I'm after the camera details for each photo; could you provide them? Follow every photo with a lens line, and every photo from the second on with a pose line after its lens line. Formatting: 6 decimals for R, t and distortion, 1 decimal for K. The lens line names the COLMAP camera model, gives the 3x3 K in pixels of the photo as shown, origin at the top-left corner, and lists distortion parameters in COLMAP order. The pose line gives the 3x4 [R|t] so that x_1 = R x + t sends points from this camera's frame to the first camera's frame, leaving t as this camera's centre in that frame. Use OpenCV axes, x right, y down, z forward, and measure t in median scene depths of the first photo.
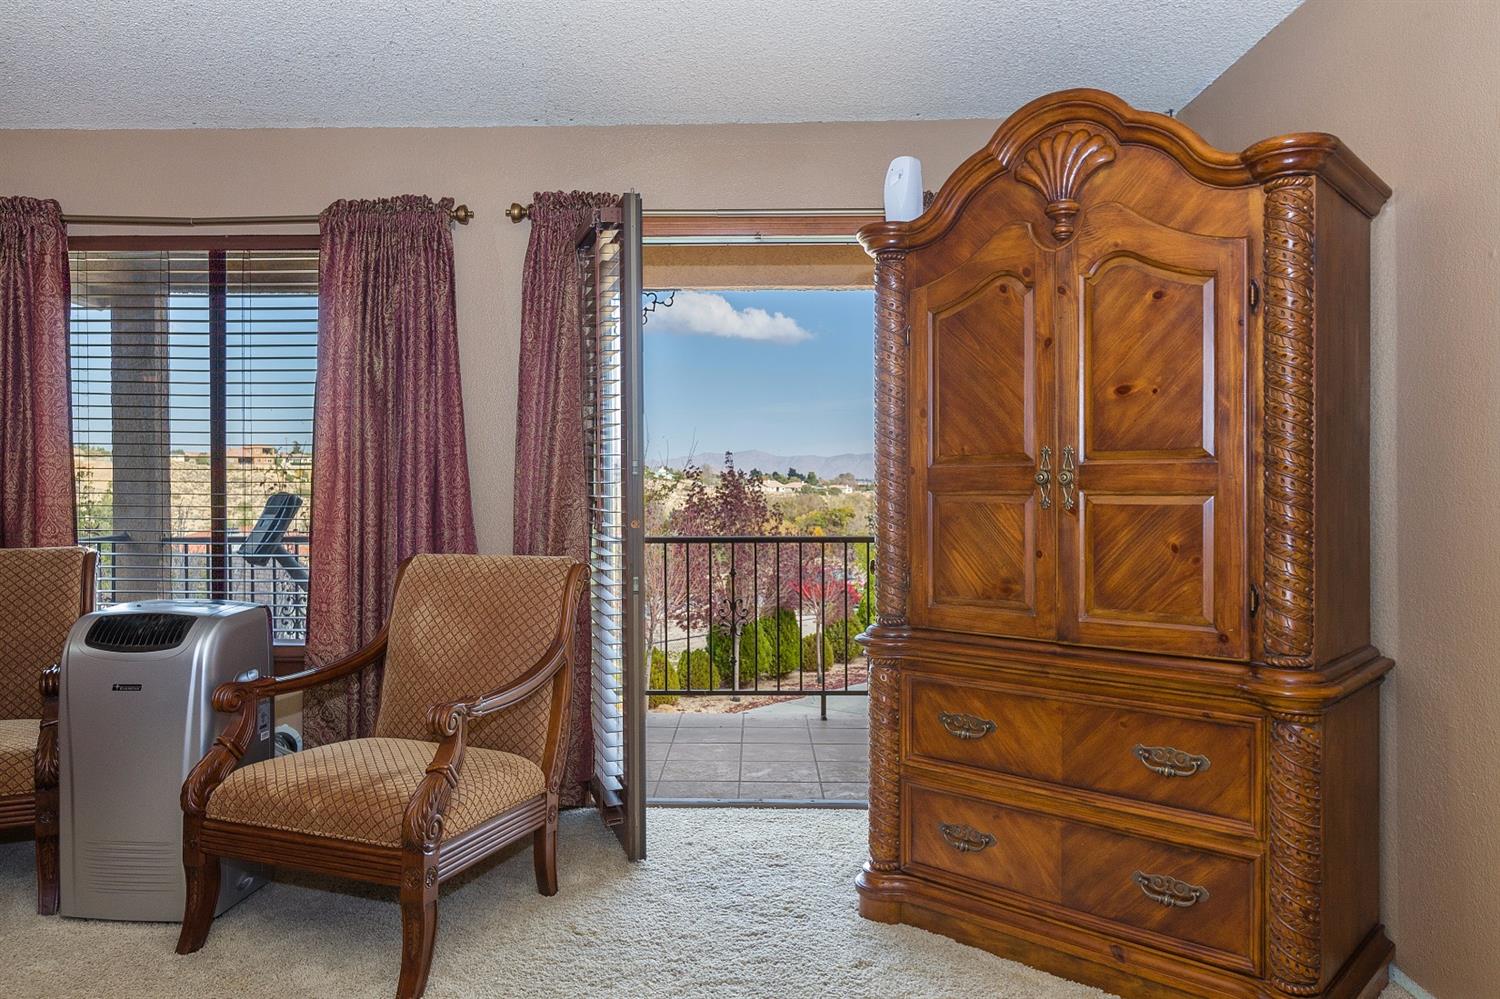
lens RADIAL K [[1100.5, 0, 750.0], [0, 1100.5, 499.5], [0, 0, 1]] dist [0.004649, 0.002278]
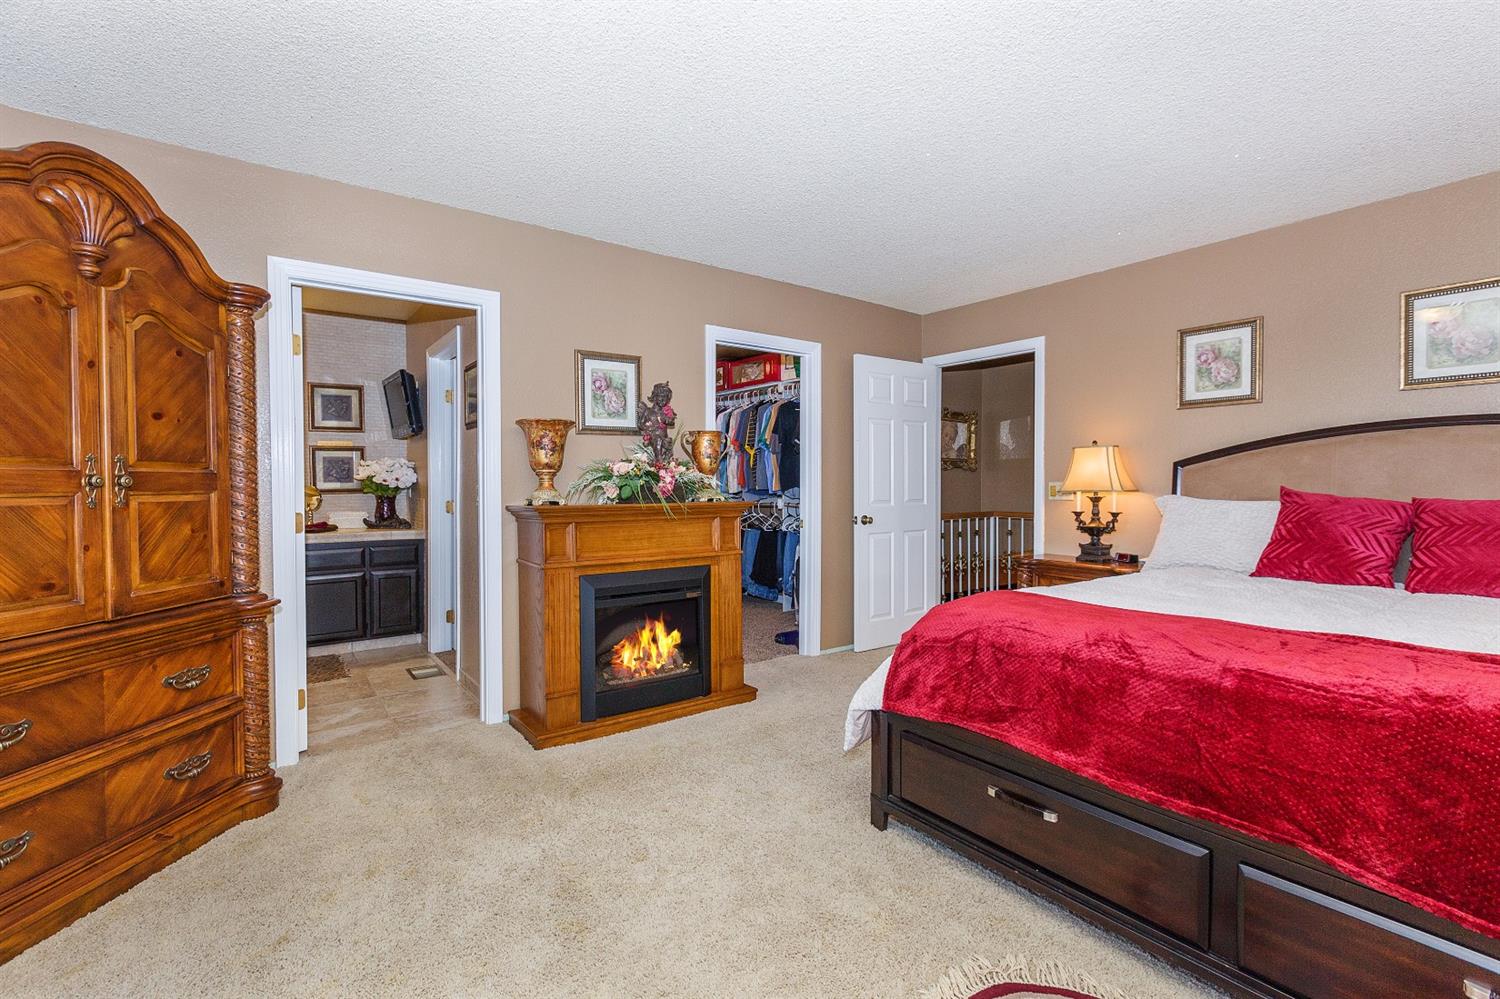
lens RADIAL K [[666.2, 0, 743.8], [0, 666.2, 496.2], [0, 0, 1]] dist [-0.000225, -0.000503]
pose [[-0.607086, -0.013138, 0.794527, -0.664074], [0.012069, 0.999596, 0.025751, -0.012973], [-0.794544, 0.025222, -0.606682, 0.836145]]
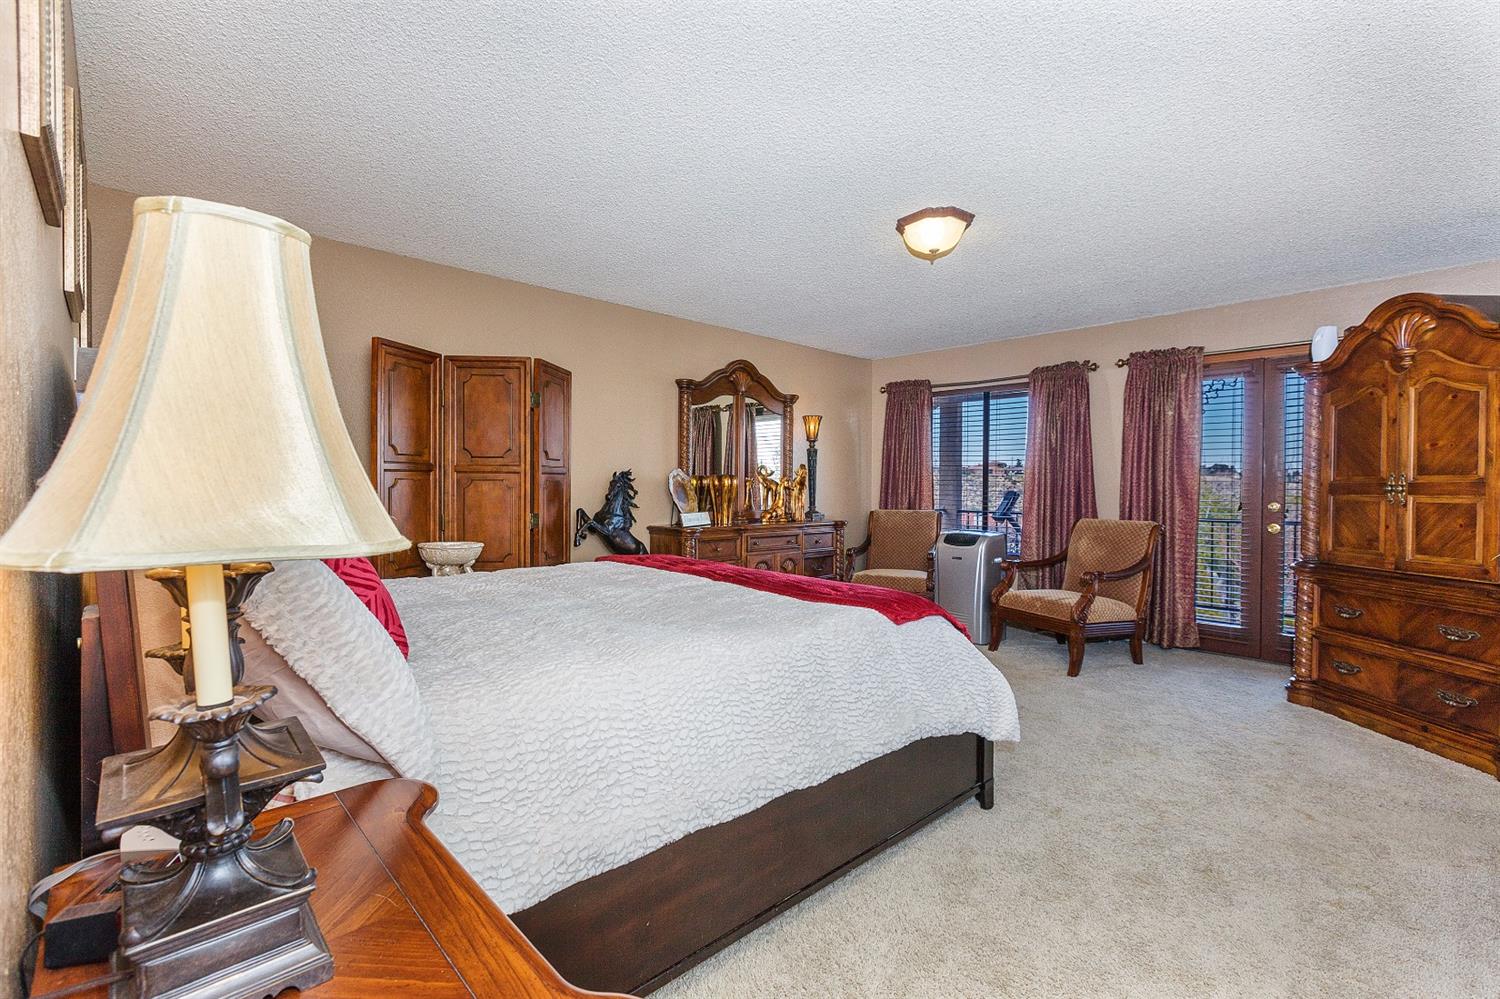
lens RADIAL K [[666.2, 0, 743.8], [0, 666.2, 496.2], [0, 0, 1]] dist [-0.000225, -0.000503]
pose [[0.709171, 0.017014, -0.704832, 0.272372], [-0.015003, 0.999847, 0.009041, 0.000581], [0.704877, 0.004163, 0.709317, -0.646456]]
